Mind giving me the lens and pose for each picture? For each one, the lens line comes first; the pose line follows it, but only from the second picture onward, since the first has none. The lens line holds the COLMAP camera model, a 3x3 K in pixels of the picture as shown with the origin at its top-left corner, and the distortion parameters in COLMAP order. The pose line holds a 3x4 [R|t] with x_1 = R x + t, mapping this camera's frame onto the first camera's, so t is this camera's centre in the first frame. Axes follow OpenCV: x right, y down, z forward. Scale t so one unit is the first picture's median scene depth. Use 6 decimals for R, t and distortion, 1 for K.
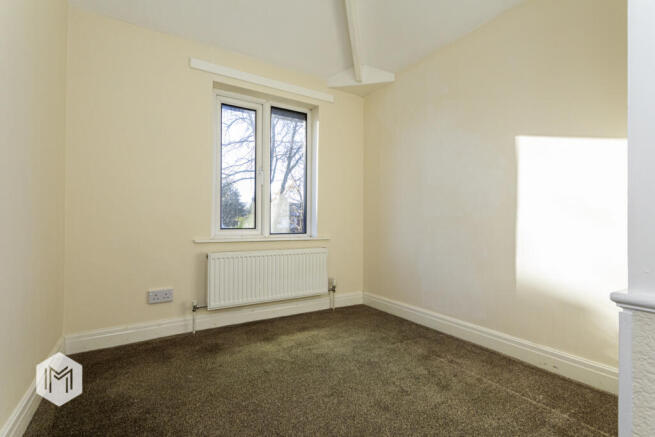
lens RADIAL K [[311.4, 0, 327.5], [0, 311.4, 218.5], [0, 0, 1]] dist [0.000211, 0.000036]
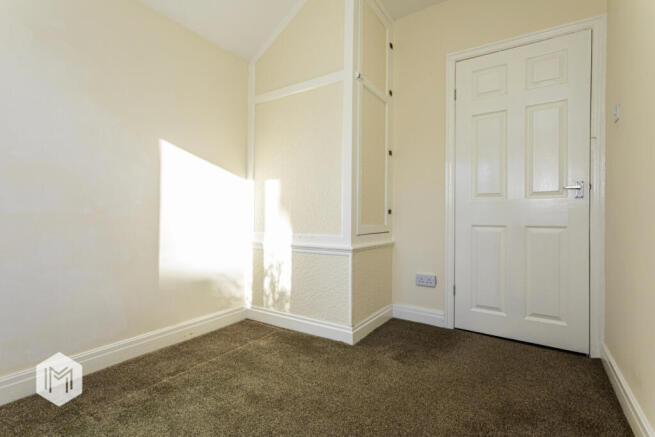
lens RADIAL K [[311.4, 0, 327.5], [0, 311.4, 218.5], [0, 0, 1]] dist [0.000211, 0.000036]
pose [[-0.418419, -0.000086, 0.908254, -0.601444], [-0.014005, 0.999882, -0.006358, 0.005971], [-0.908146, -0.015381, -0.418370, 0.953979]]
